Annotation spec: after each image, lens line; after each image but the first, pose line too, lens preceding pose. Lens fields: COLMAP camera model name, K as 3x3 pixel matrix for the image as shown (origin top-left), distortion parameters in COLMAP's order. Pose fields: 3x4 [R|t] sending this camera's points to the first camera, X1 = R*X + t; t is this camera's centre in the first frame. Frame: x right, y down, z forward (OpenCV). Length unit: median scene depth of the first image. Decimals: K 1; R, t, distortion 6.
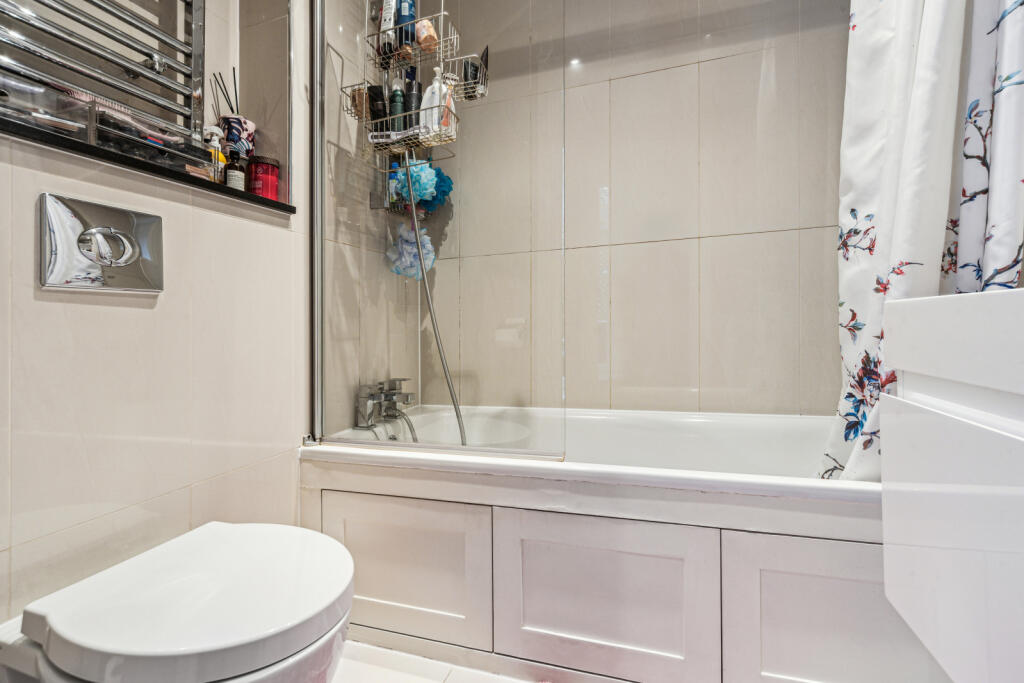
lens RADIAL K [[453.1, 0, 494.6], [0, 453.1, 343.9], [0, 0, 1]] dist [-0.000005, -0.000716]
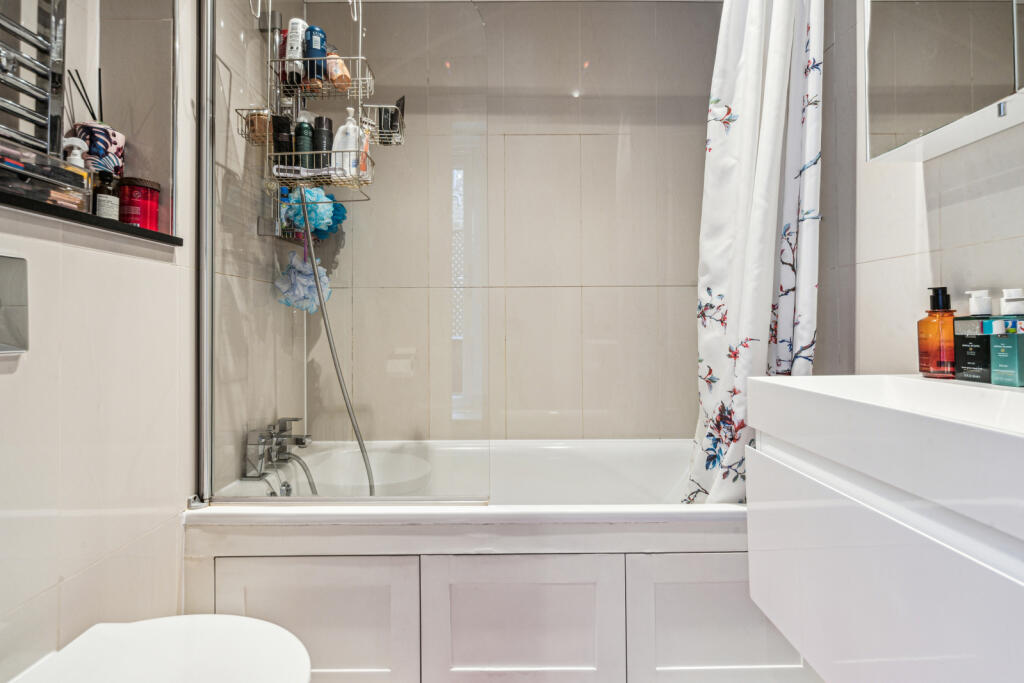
lens RADIAL K [[453.1, 0, 494.6], [0, 453.1, 343.9], [0, 0, 1]] dist [-0.000005, -0.000716]
pose [[0.950248, 0.005282, 0.311449, -0.136409], [-0.000589, 0.999885, -0.015162, -0.084888], [-0.311493, 0.014224, 0.950142, -0.024919]]
